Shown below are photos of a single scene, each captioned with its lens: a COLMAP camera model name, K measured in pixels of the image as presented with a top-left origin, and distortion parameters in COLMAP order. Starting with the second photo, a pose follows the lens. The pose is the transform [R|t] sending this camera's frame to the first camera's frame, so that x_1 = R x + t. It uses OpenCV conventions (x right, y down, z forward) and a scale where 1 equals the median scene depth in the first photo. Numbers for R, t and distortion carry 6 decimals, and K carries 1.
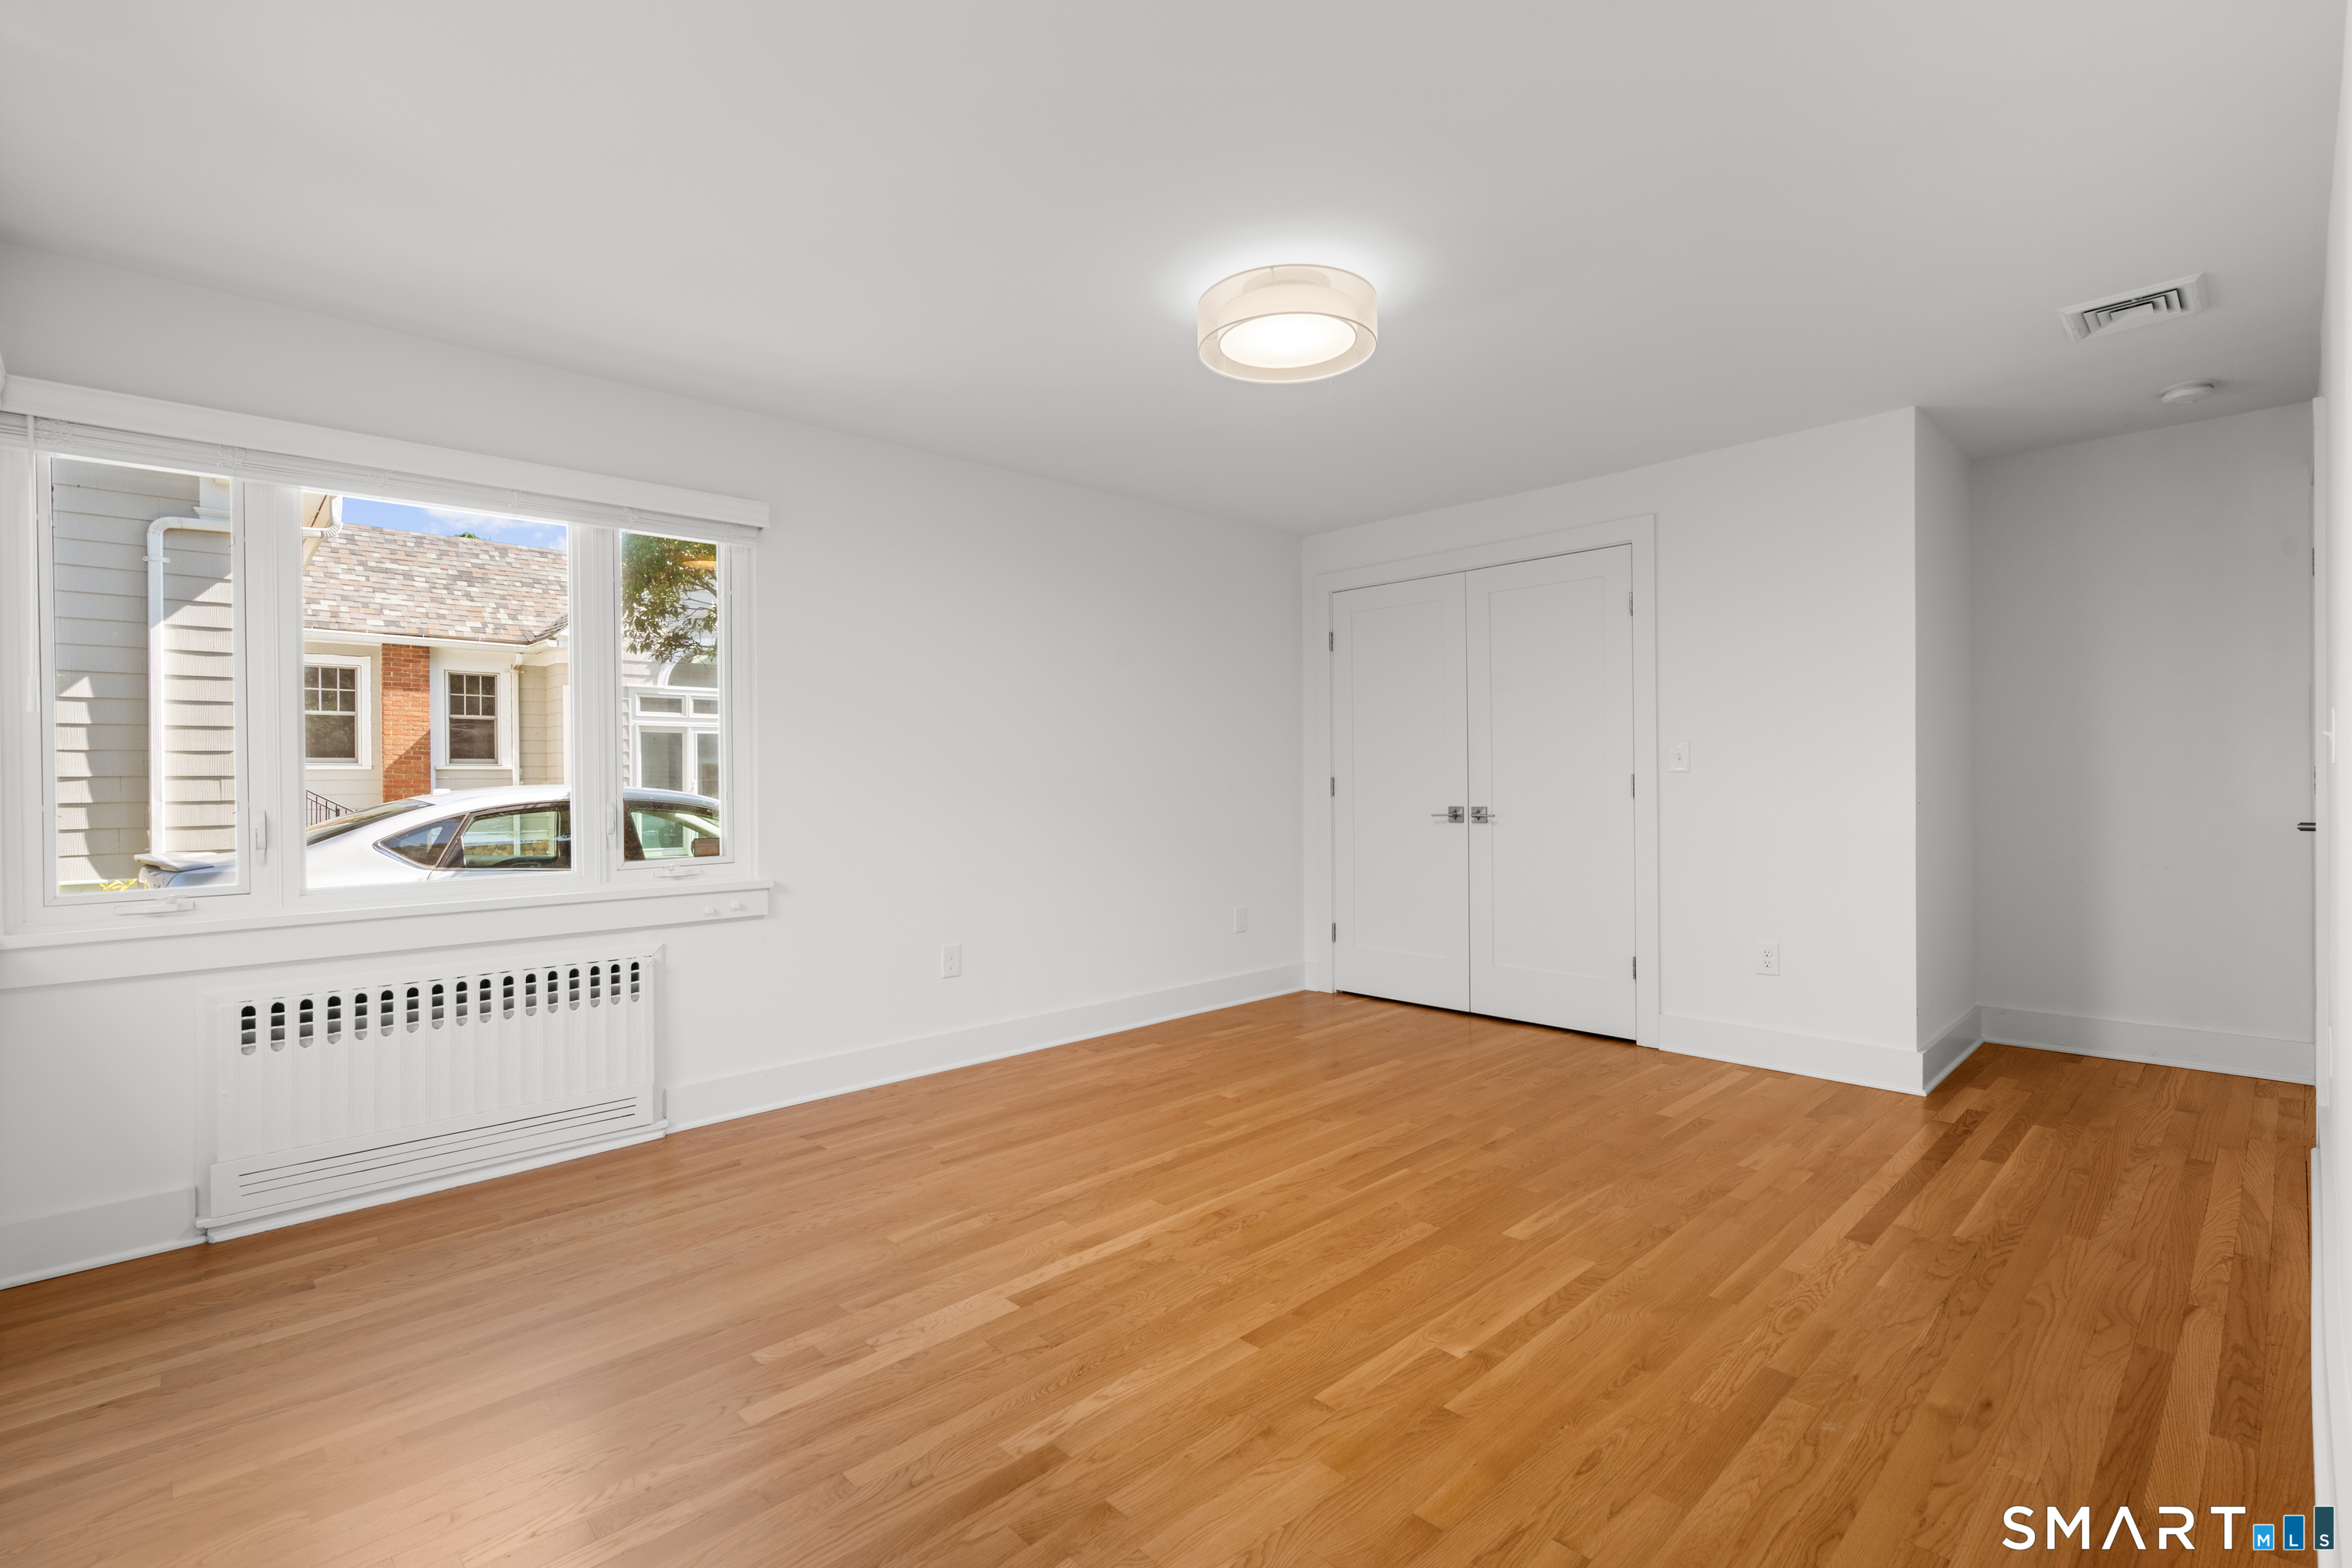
lens RADIAL K [[1054.8, 0, 1169.9], [0, 1054.8, 784.0], [0, 0, 1]] dist [-0.007874, 0.004246]
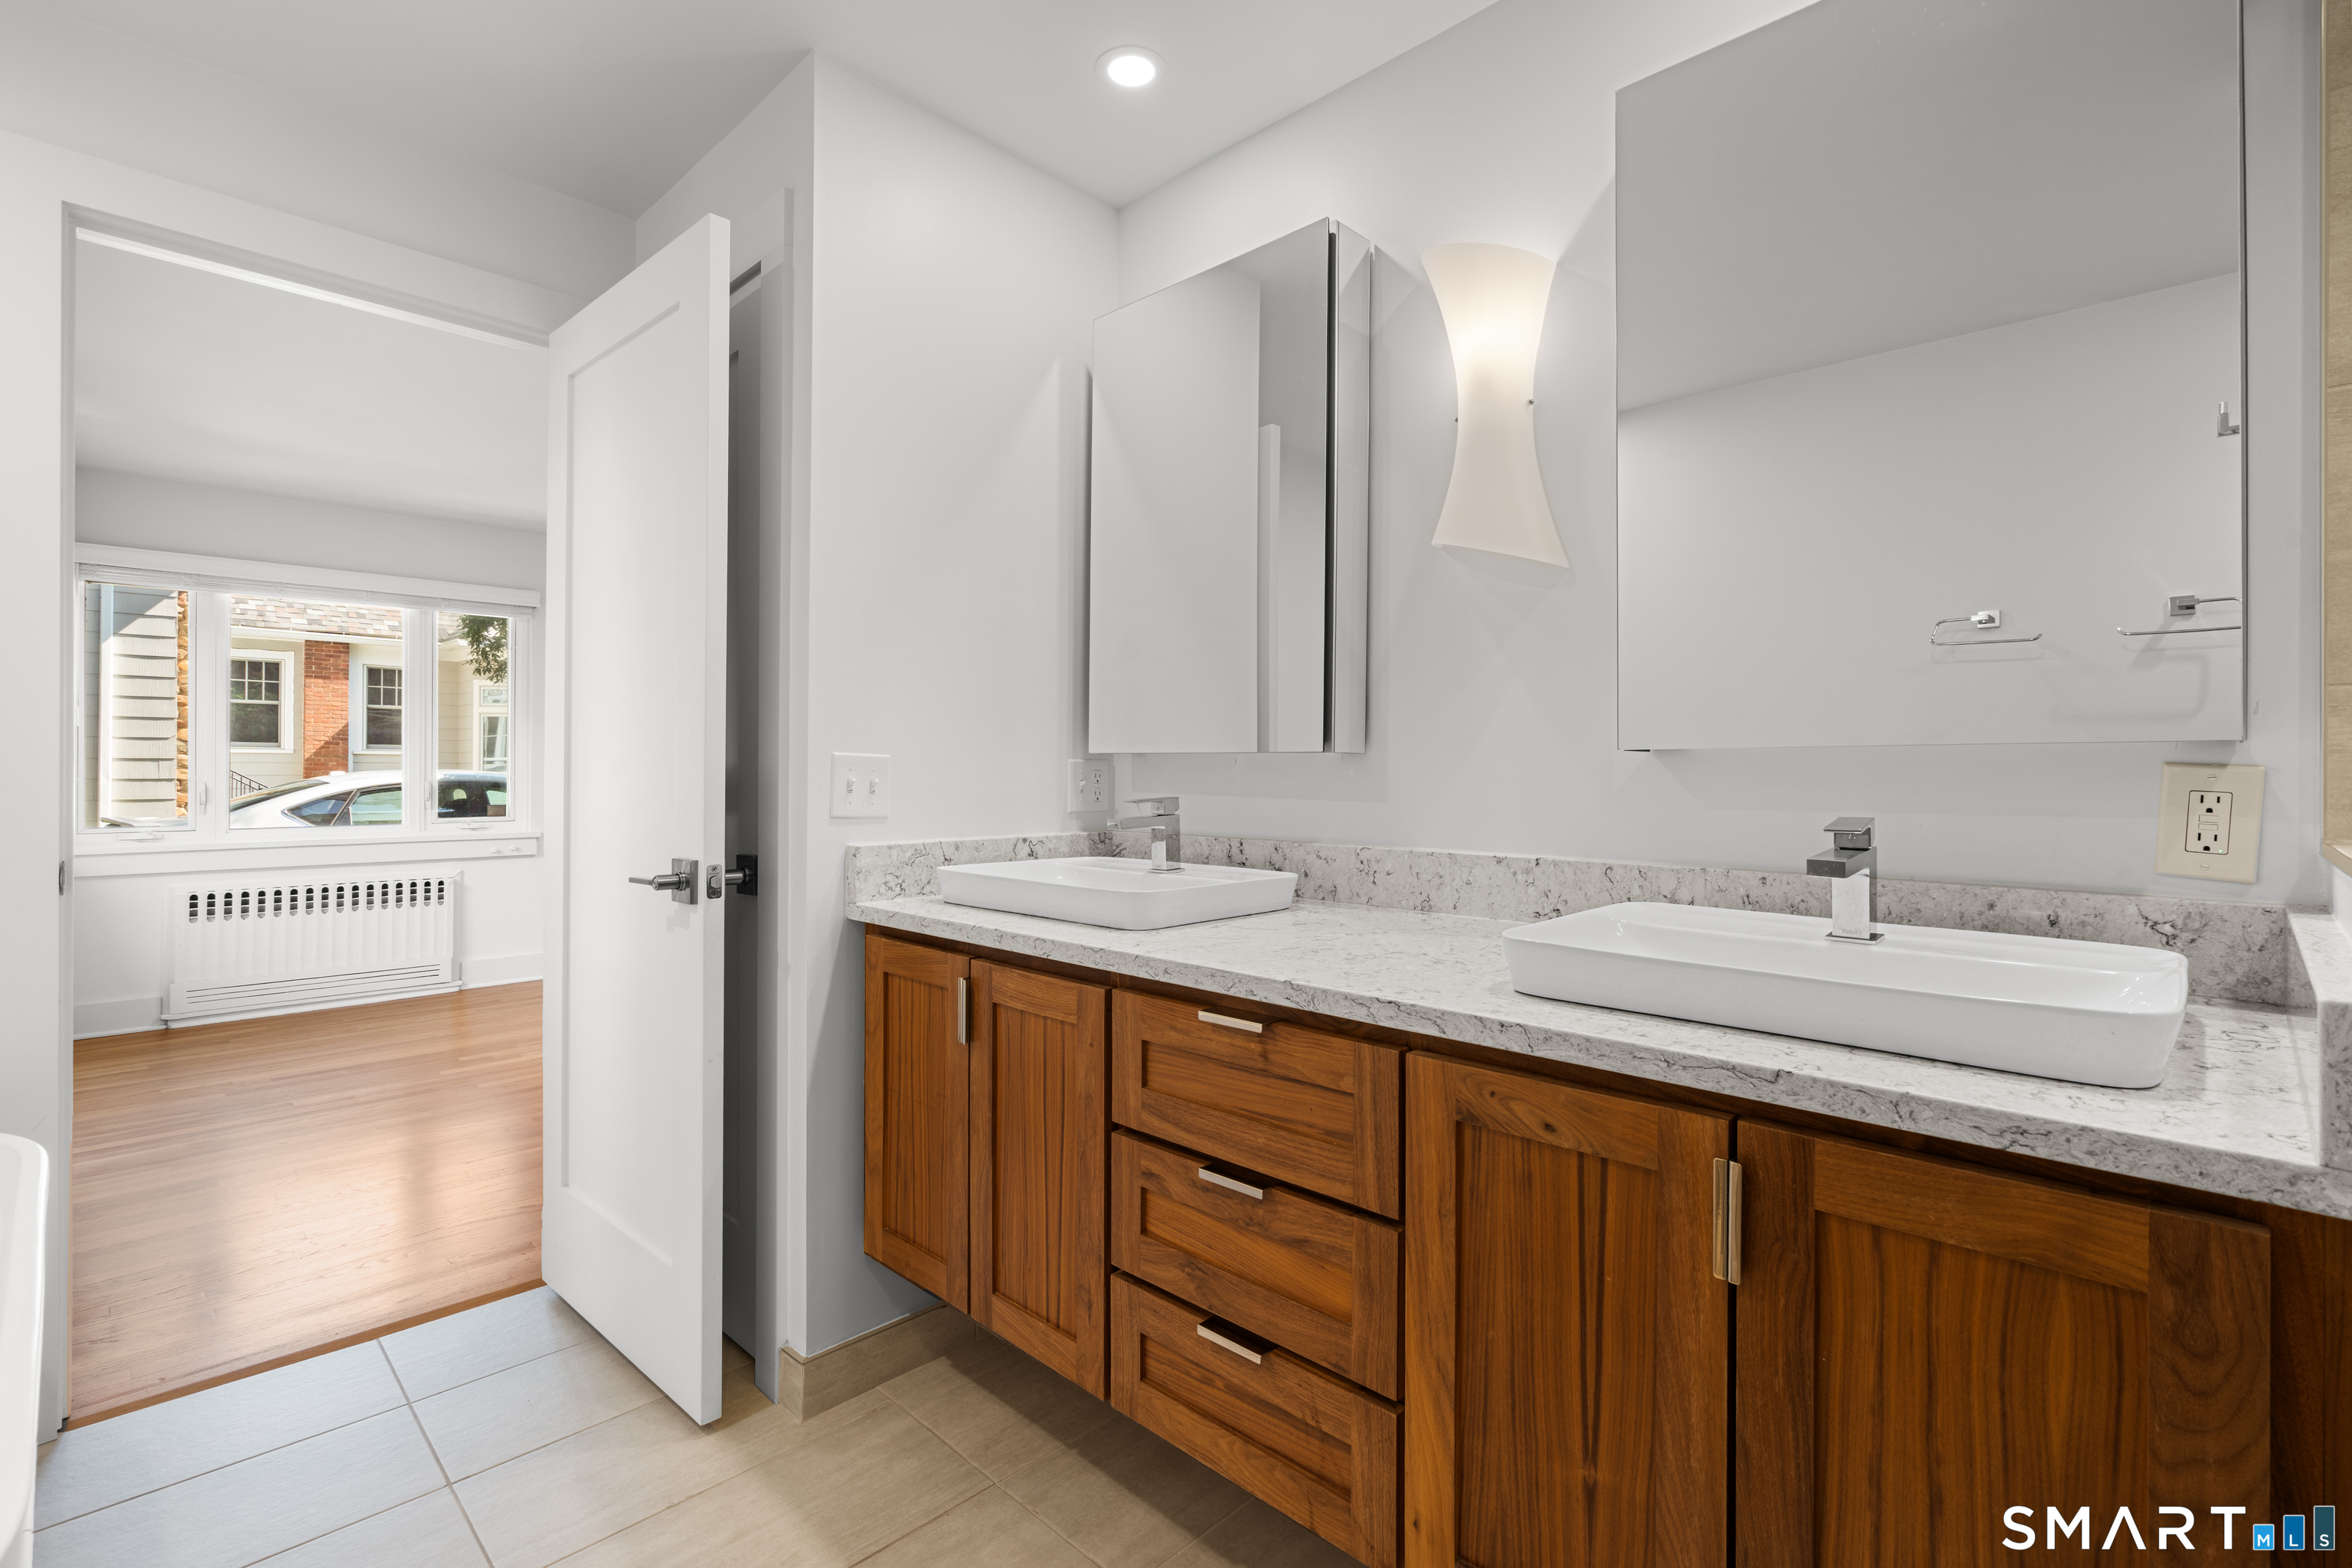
lens RADIAL K [[1054.8, 0, 1171.2], [0, 1054.8, 766.8], [0, 0, 1]] dist [-0.007874, 0.004246]
pose [[0.999060, 0.012680, 0.041464, 0.224285], [-0.012335, 0.999887, -0.008565, -0.001906], [-0.041568, 0.008045, 0.999103, -0.272234]]
